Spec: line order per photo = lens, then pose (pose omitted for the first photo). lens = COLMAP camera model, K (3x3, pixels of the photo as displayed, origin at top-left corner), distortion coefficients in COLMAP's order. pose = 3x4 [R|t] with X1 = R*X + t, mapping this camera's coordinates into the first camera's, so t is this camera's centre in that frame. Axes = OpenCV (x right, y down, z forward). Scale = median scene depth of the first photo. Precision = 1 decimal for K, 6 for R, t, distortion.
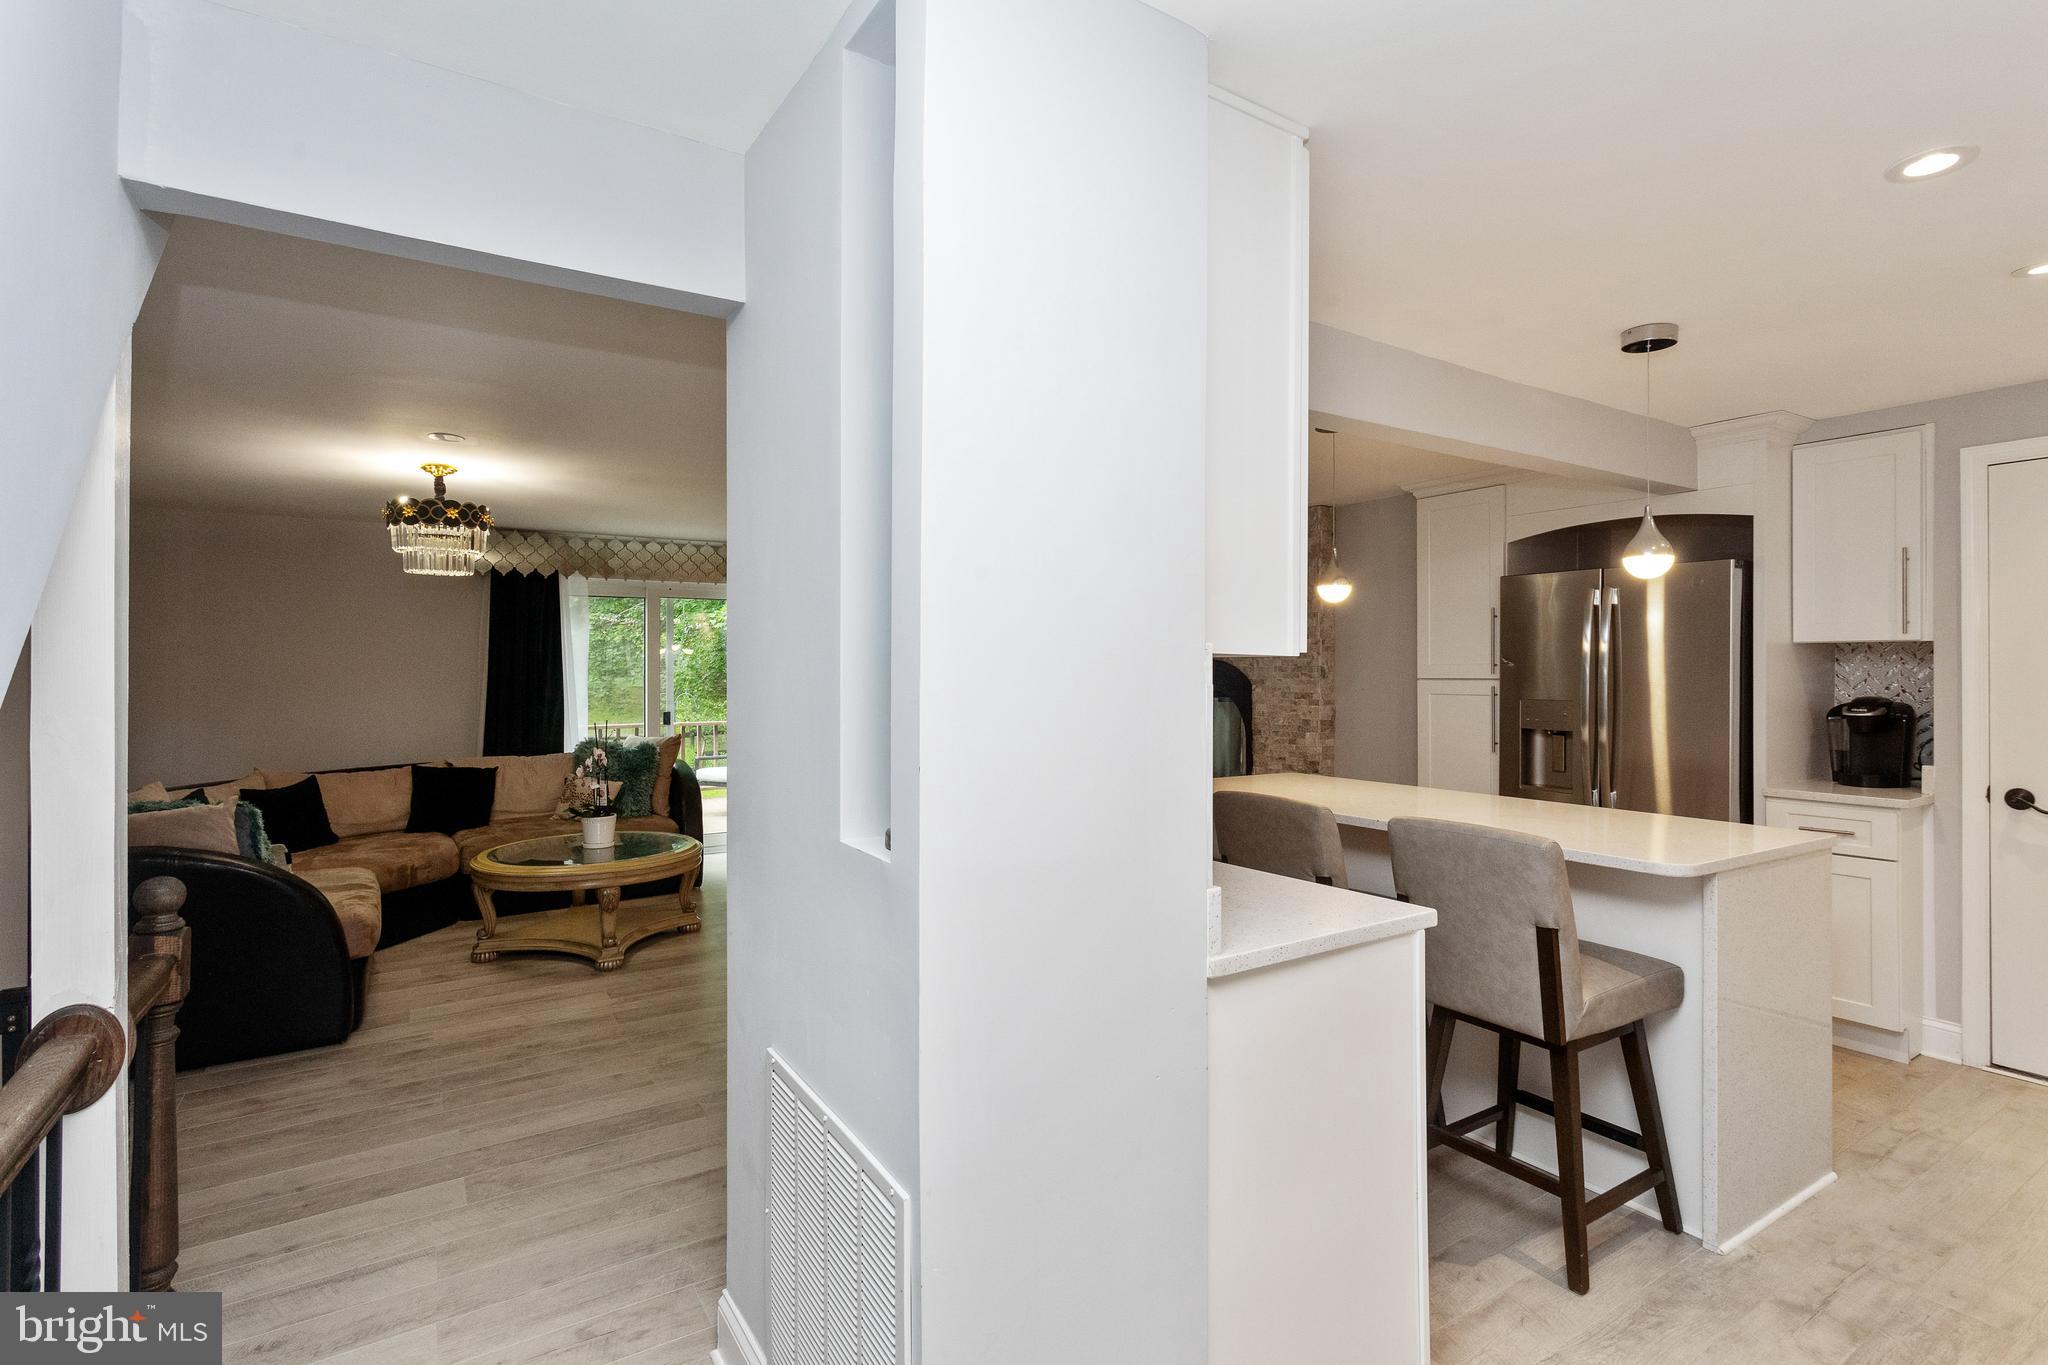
lens RADIAL K [[965.1, 0, 1024.2], [0, 965.1, 663.2], [0, 0, 1]] dist [-0.001763, -0.000330]
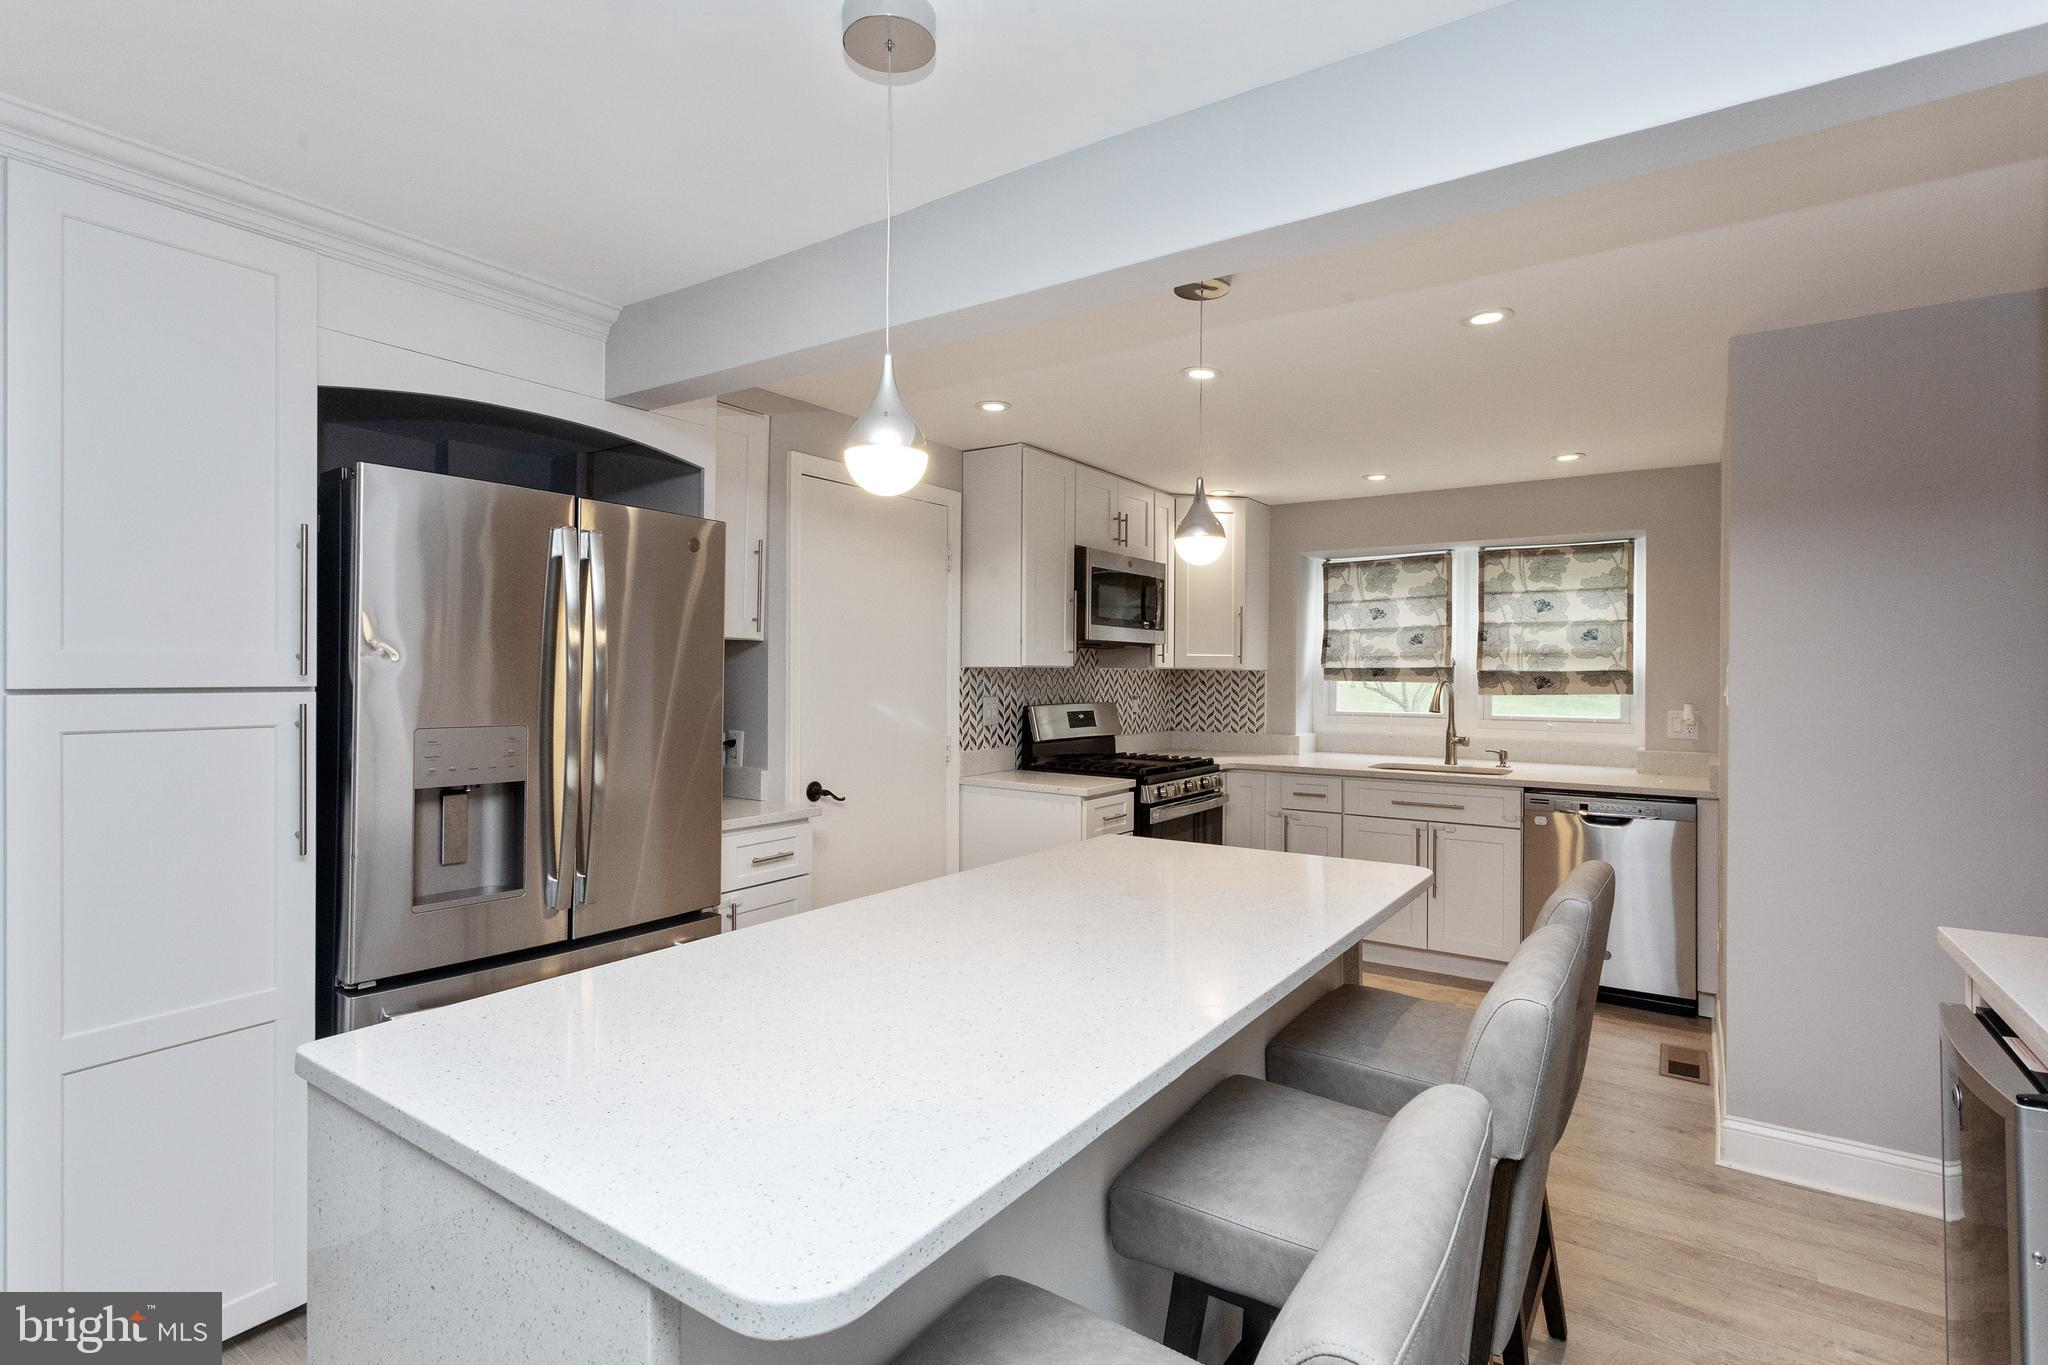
lens RADIAL K [[973.7, 0, 1025.2], [0, 973.7, 679.2], [0, 0, 1]] dist [-0.000501, -0.000335]
pose [[-0.395308, -0.007605, 0.918517, -0.036158], [-0.013485, 0.999906, 0.002476, 0.007332], [-0.918450, -0.011408, -0.395374, 0.883853]]
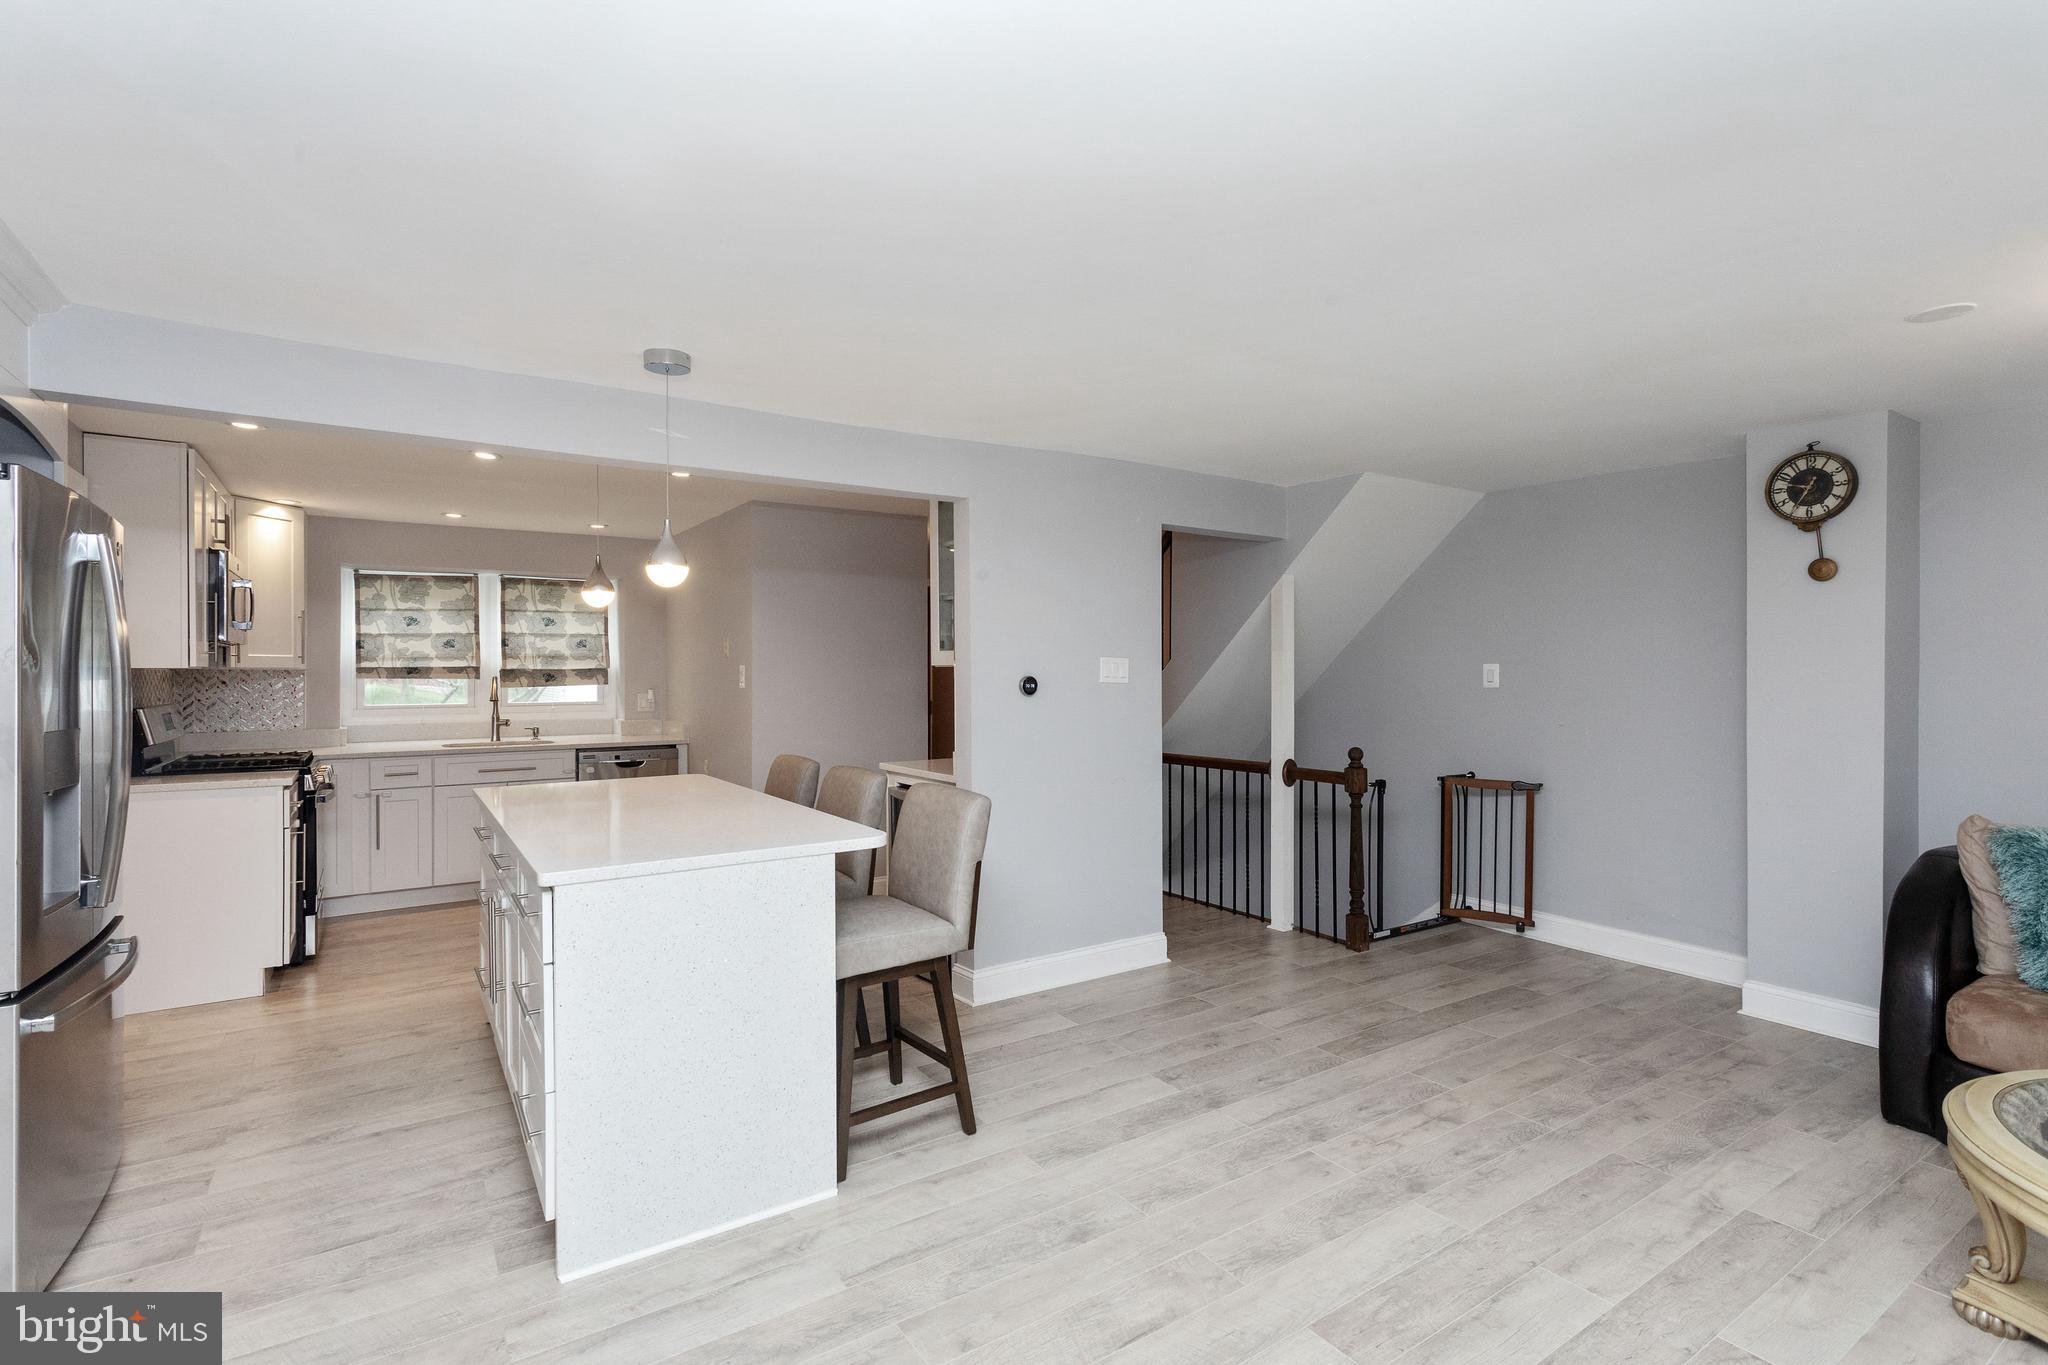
lens RADIAL K [[977.0, 0, 1031.6], [0, 977.0, 674.4], [0, 0, 1]] dist [-0.004094, -0.000346]
pose [[-0.999589, 0.004109, -0.028366, 0.034134], [0.004244, 0.999980, -0.004721, 0.011559], [0.028346, -0.004840, -0.999586, 1.457964]]
